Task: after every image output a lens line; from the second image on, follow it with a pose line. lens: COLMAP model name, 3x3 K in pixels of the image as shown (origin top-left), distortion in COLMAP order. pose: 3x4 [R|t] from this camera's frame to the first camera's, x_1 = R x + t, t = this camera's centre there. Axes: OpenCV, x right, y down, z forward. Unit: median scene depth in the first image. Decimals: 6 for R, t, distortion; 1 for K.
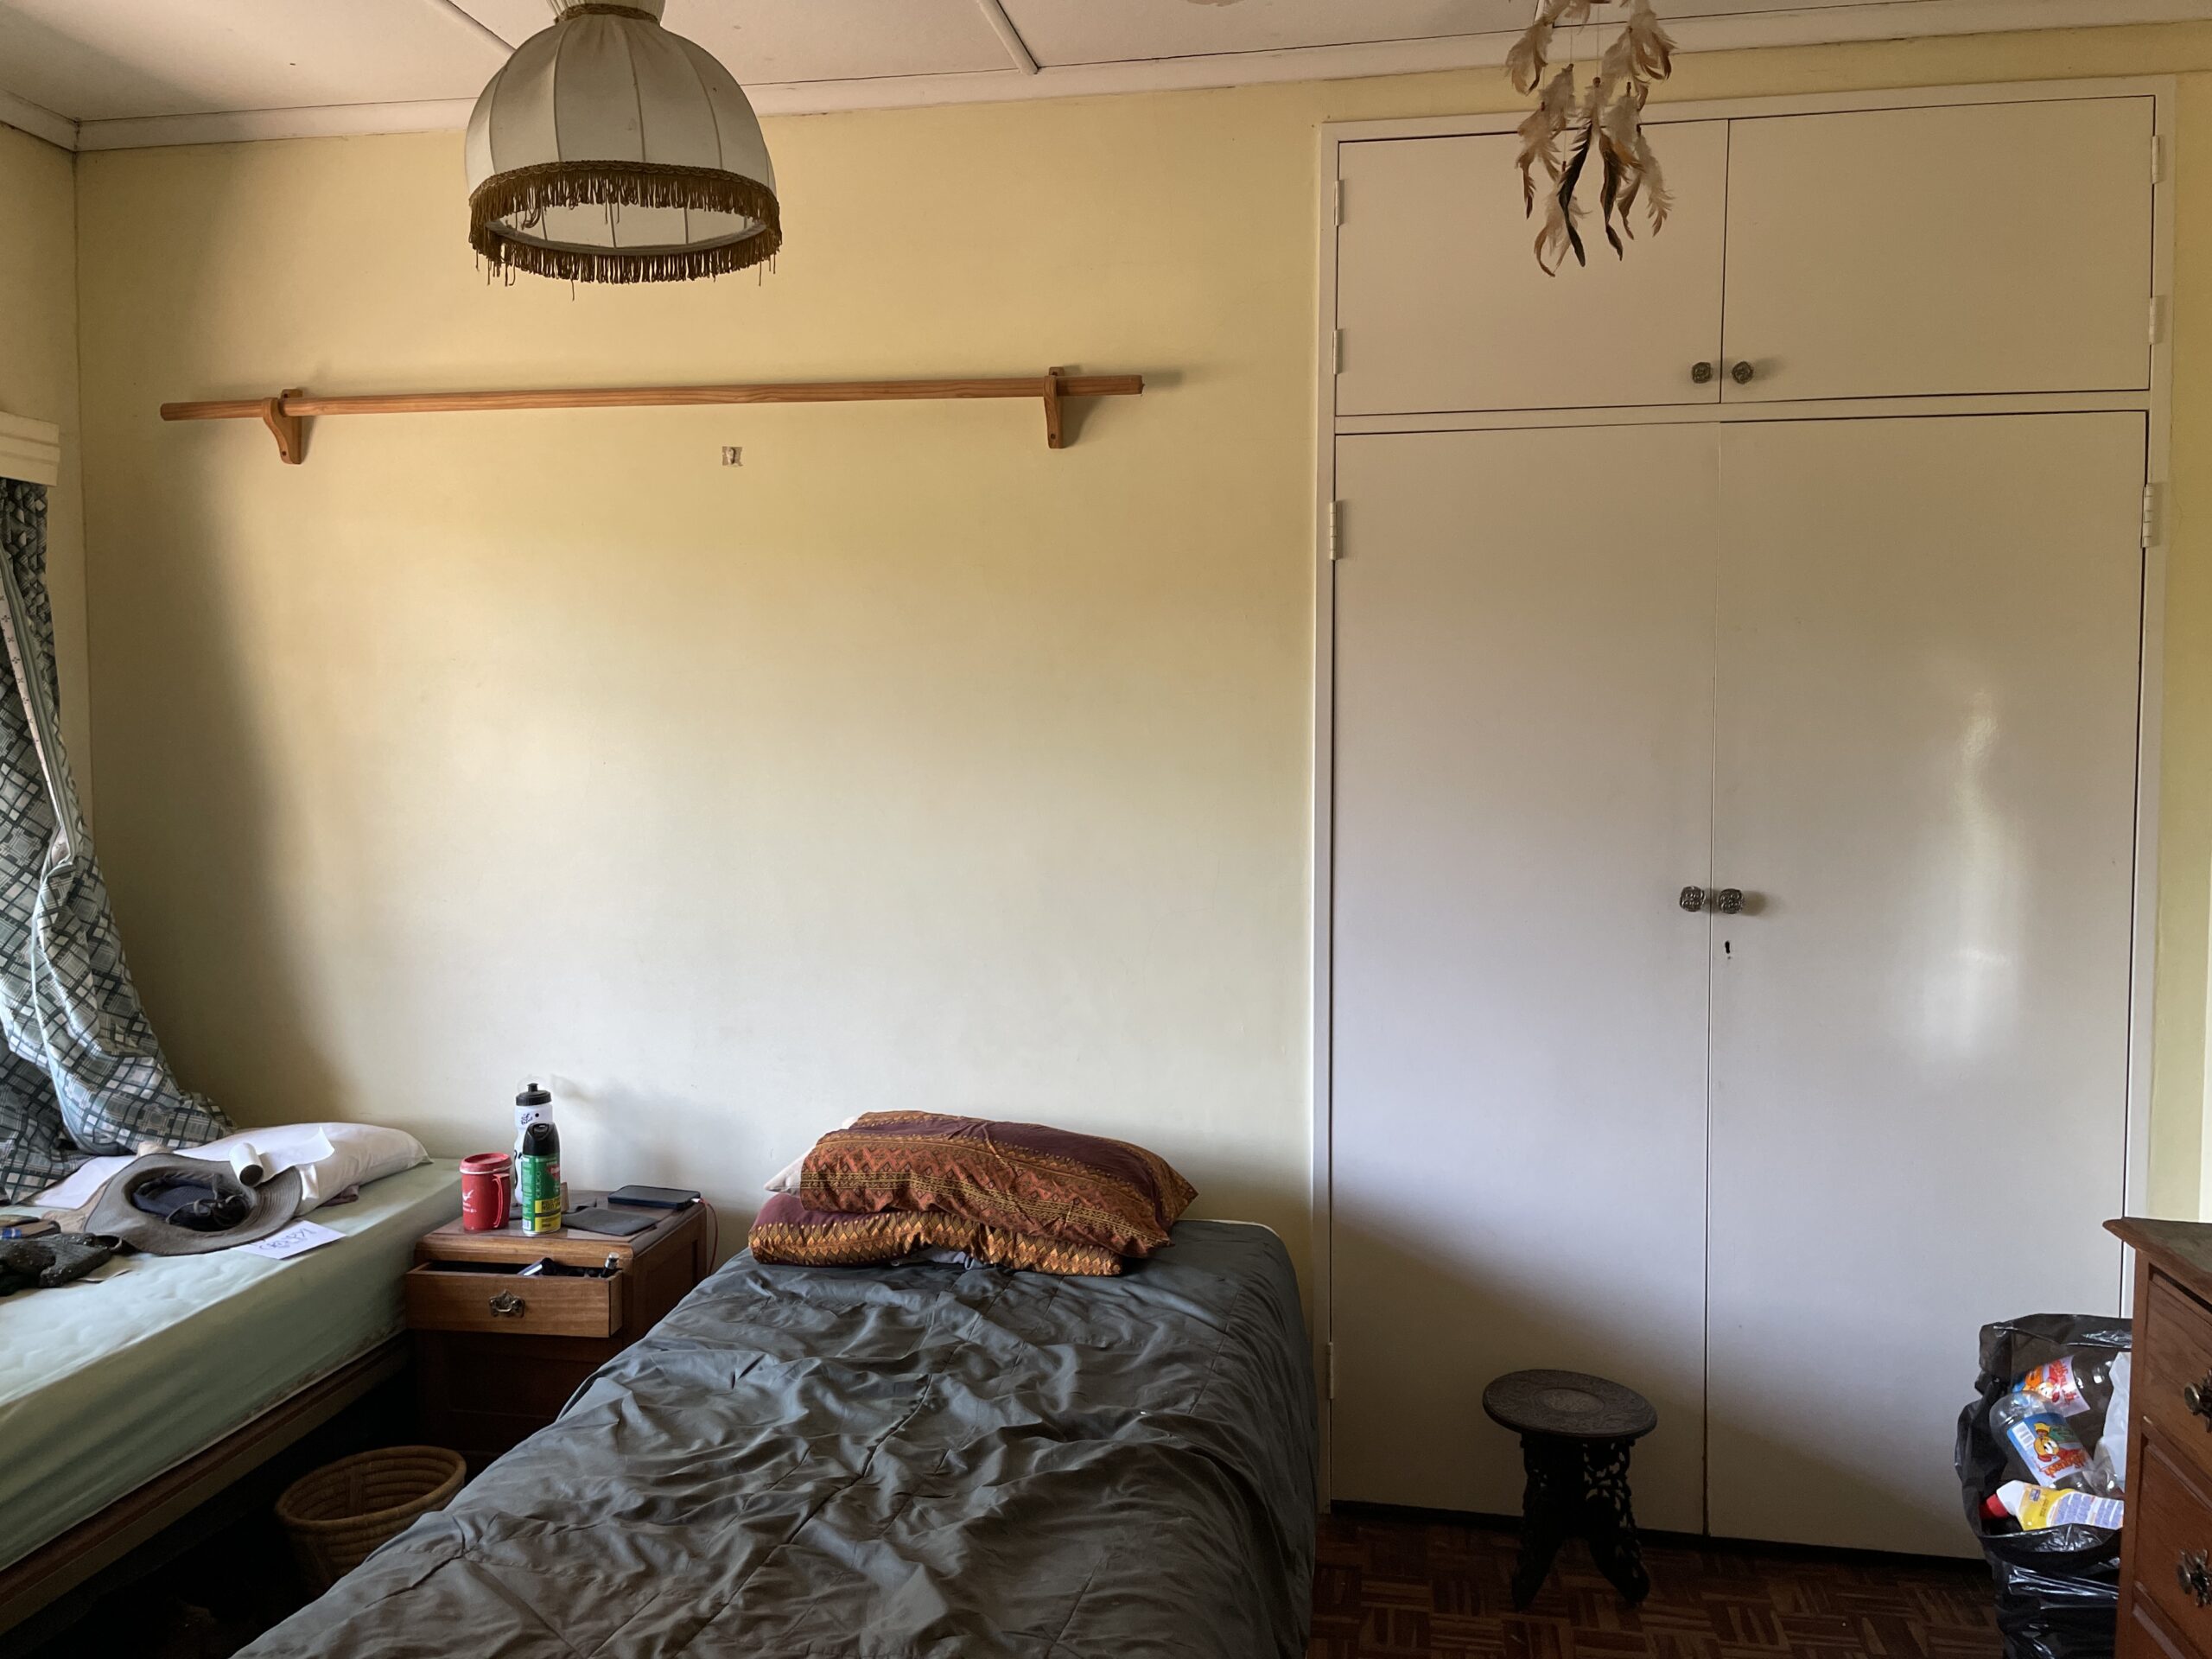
lens RADIAL K [[1654.8, 0, 1106.0], [0, 1654.8, 829.5], [0, 0, 1]] dist [0.104879, -0.134220]
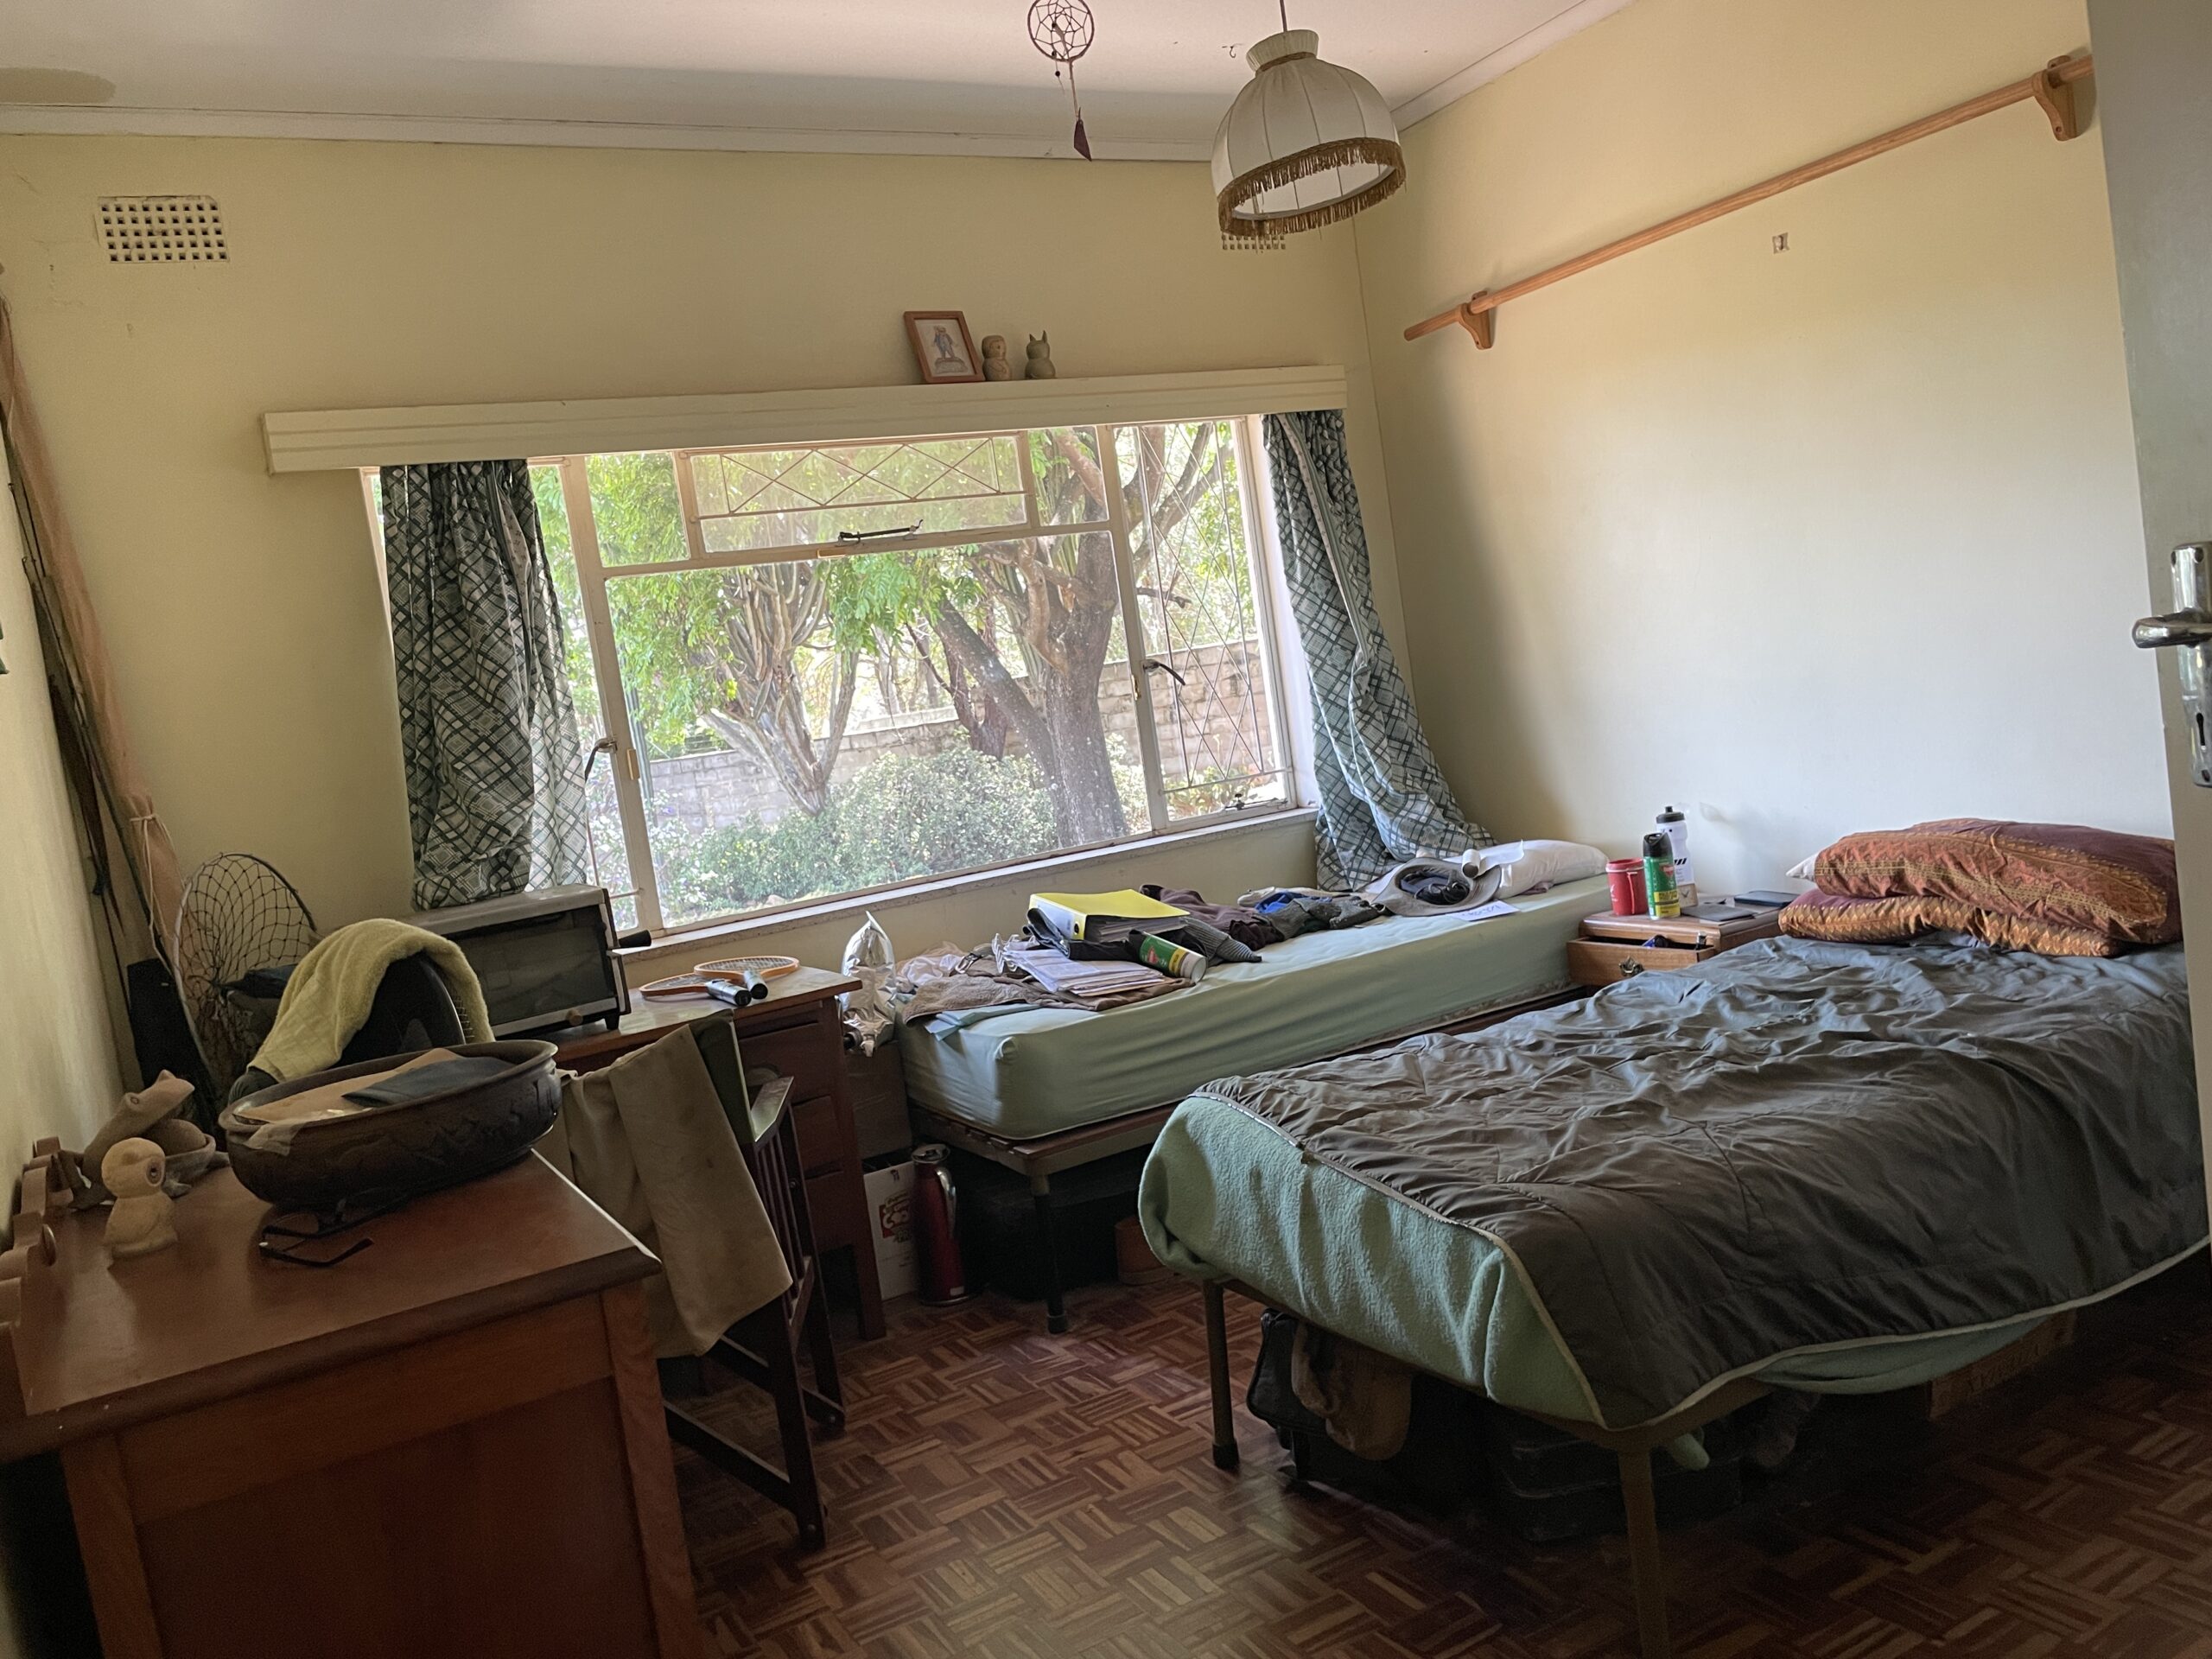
lens RADIAL K [[1654.8, 0, 1106.0], [0, 1654.8, 829.5], [0, 0, 1]] dist [0.104879, -0.134220]
pose [[0.626611, -0.022465, -0.779009, 0.392668], [0.103885, 0.993072, 0.054924, 0.062059], [0.772378, -0.115343, 0.624603, -0.107981]]
